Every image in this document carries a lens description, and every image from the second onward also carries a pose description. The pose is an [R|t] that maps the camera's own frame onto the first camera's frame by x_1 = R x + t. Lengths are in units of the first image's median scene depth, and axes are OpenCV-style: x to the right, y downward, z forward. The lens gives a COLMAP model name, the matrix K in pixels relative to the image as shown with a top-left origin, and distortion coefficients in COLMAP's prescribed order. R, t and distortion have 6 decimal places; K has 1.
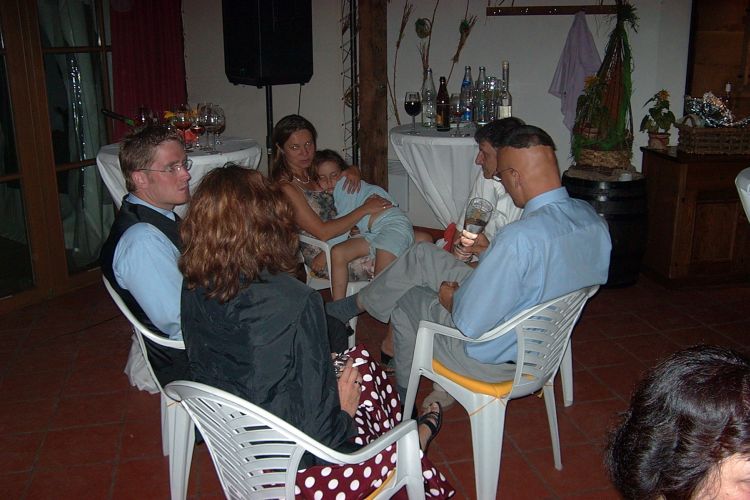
lens RADIAL K [[815.7, 0, 375.0], [0, 815.7, 250.0], [0, 0, 1]] dist [-0.167424, 0.314139]
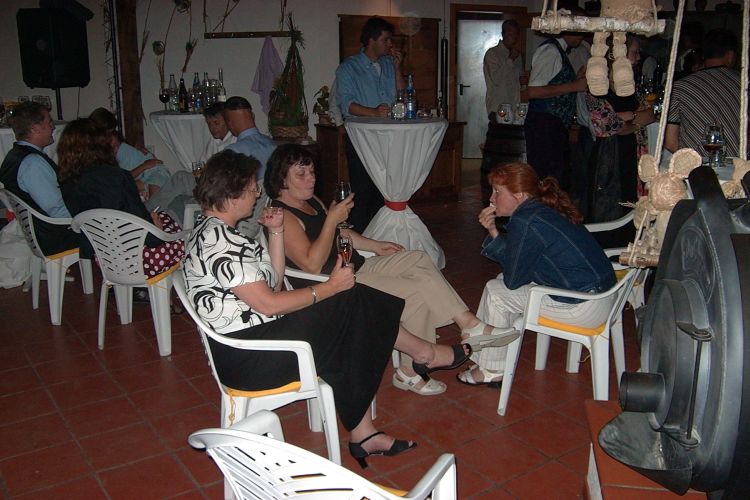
lens RADIAL K [[815.7, 0, 375.0], [0, 815.7, 250.0], [0, 0, 1]] dist [-0.167424, 0.314139]
pose [[0.940977, -0.079238, 0.329066, -0.085115], [0.086156, 0.996261, -0.006468, 0.132607], [-0.327323, 0.034437, 0.944285, -0.487888]]
